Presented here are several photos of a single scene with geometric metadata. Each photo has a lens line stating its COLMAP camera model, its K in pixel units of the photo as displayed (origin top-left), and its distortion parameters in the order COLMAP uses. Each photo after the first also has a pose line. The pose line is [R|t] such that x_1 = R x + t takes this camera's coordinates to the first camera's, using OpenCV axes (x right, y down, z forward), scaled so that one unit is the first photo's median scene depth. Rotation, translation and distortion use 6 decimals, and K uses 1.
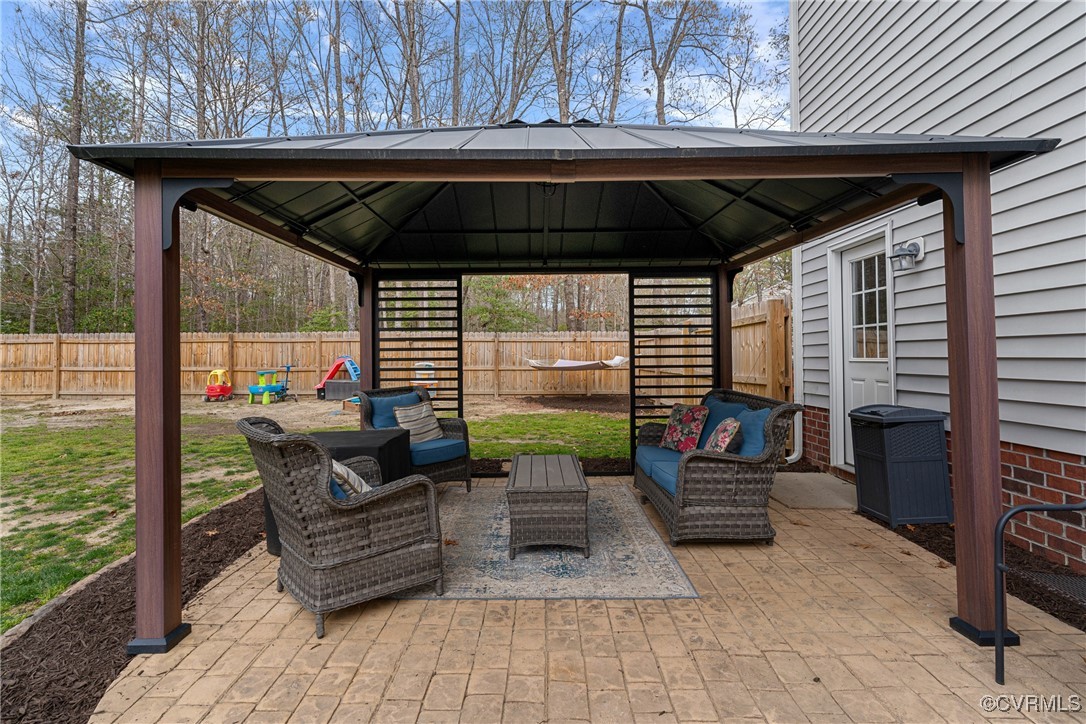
lens RADIAL K [[526.2, 0, 546.2], [0, 526.2, 351.2], [0, 0, 1]] dist [0.001769, 0.000908]
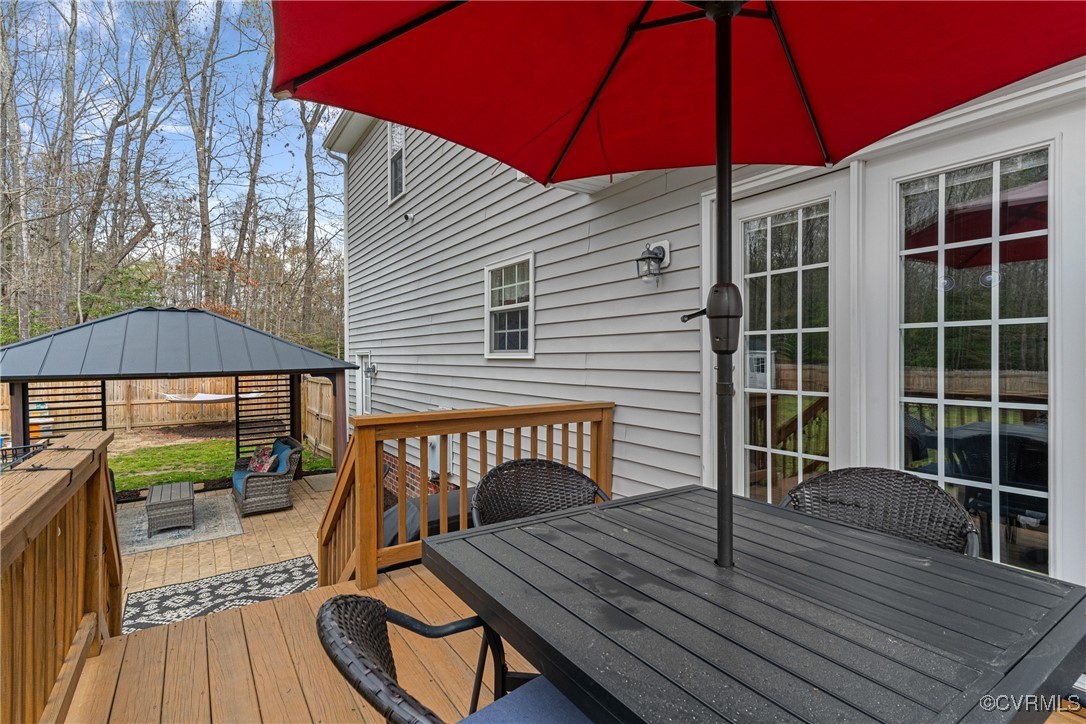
lens RADIAL K [[526.2, 0, 548.5], [0, 526.2, 352.0], [0, 0, 1]] dist [0.001769, 0.000908]
pose [[0.831962, -0.006464, 0.554795, 0.070904], [0.001419, 0.999954, 0.009522, -0.260985], [-0.554831, -0.007135, 0.831932, -1.177995]]
